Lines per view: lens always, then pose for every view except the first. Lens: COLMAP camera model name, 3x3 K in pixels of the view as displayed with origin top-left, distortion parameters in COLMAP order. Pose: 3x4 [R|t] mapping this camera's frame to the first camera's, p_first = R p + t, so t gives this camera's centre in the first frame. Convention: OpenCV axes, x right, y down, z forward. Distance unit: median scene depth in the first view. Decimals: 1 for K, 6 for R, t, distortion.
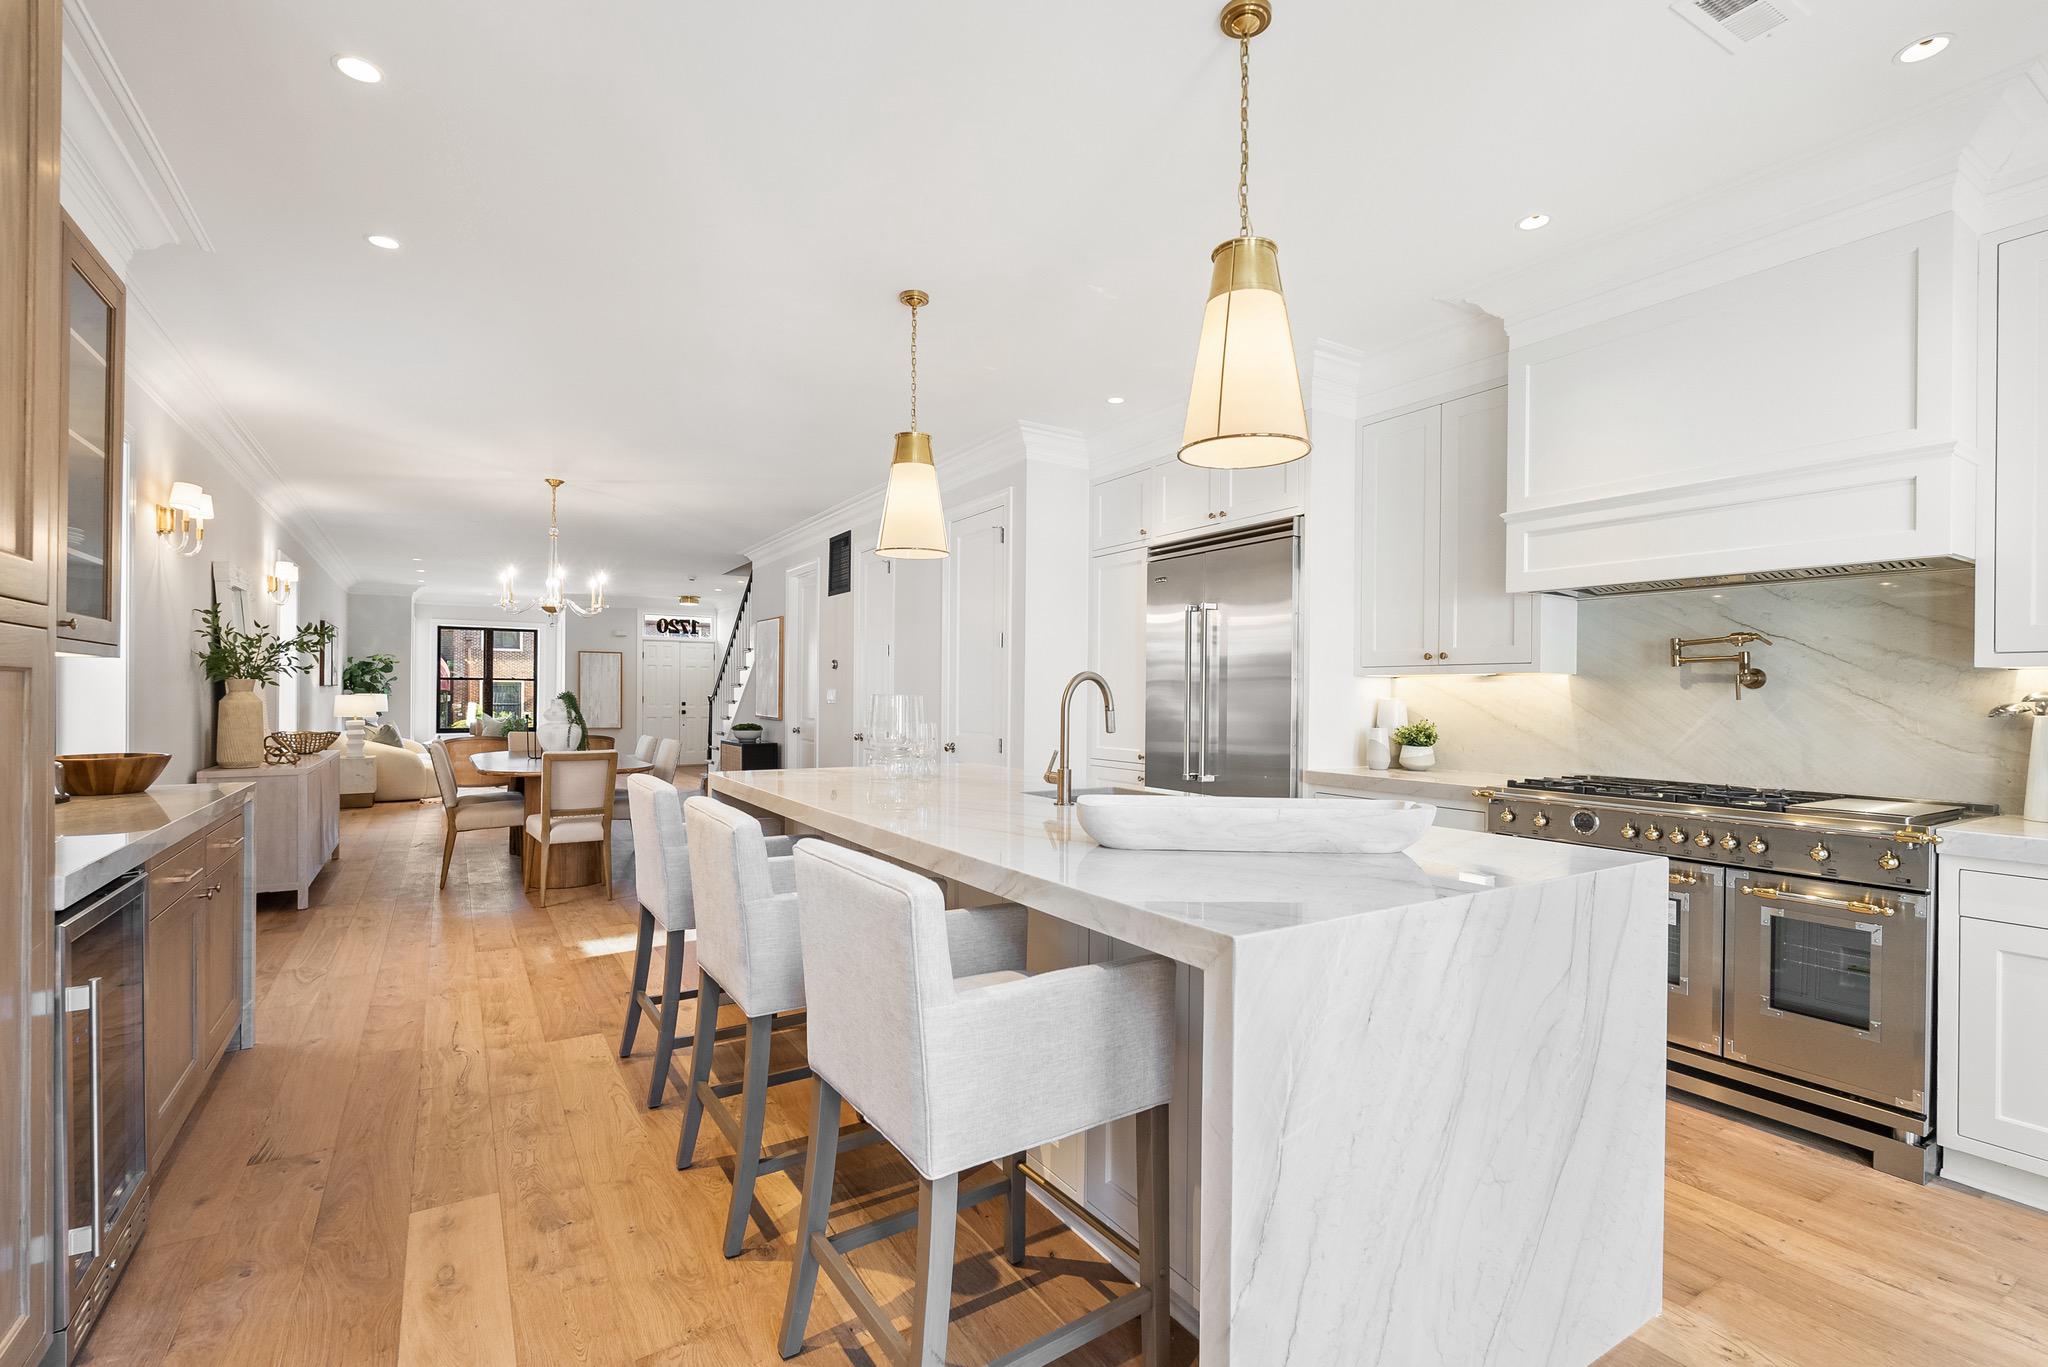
lens RADIAL K [[927.1, 0, 1030.8], [0, 927.1, 696.3], [0, 0, 1]] dist [-0.001673, 0.002185]
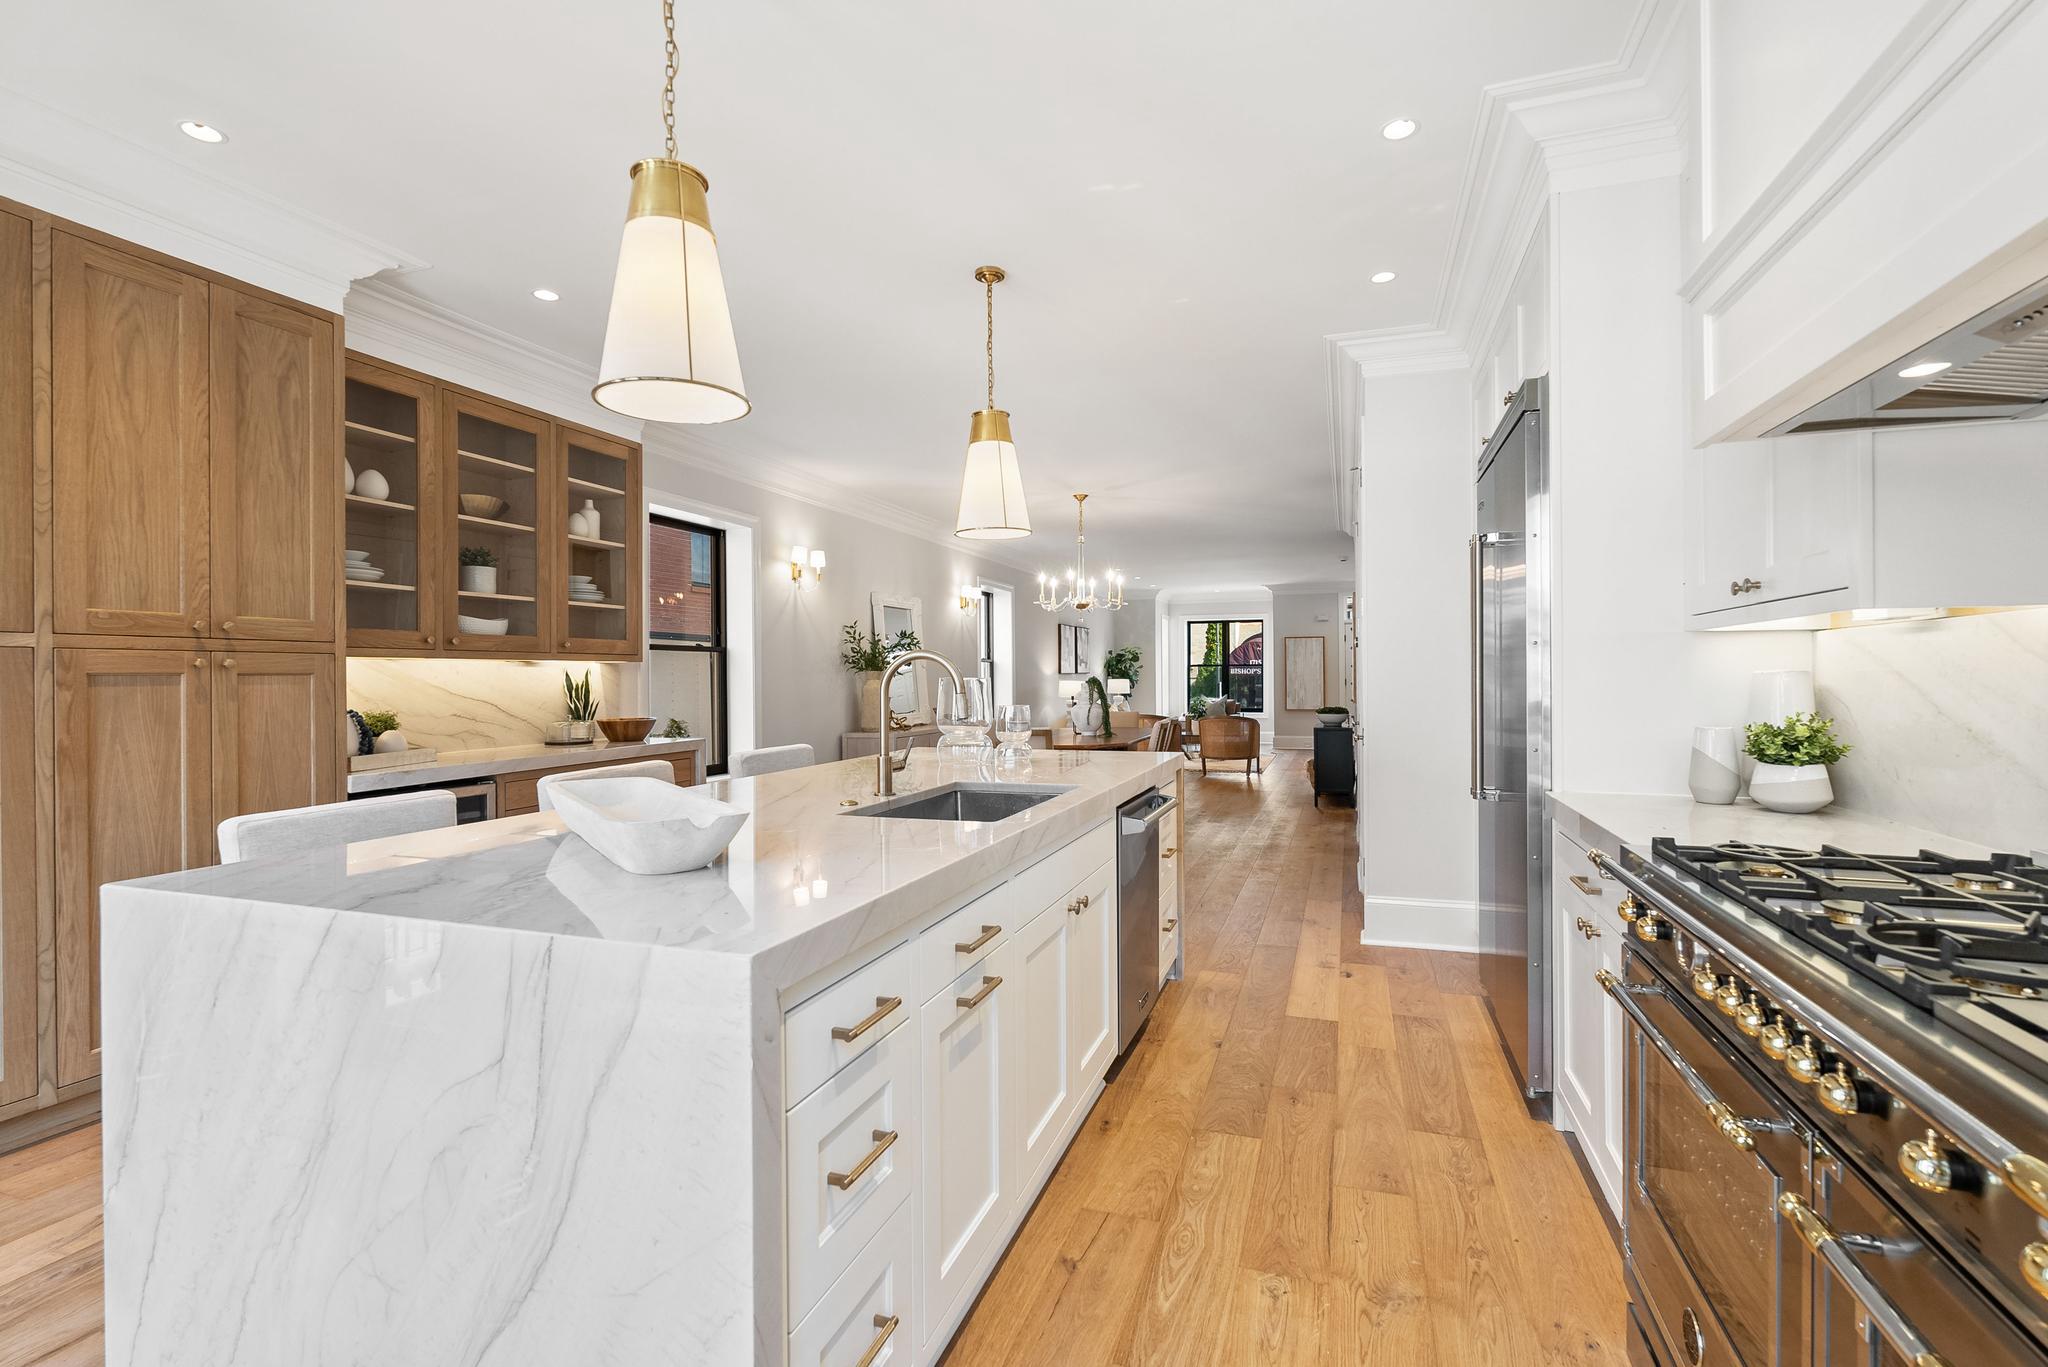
lens RADIAL K [[927.1, 0, 1026.8], [0, 927.1, 678.9], [0, 0, 1]] dist [-0.001673, 0.002185]
pose [[0.616760, -0.011516, -0.787067, 0.557712], [0.012053, 0.999914, -0.005185, 0.004745], [0.787059, -0.006289, 0.616845, 0.354279]]
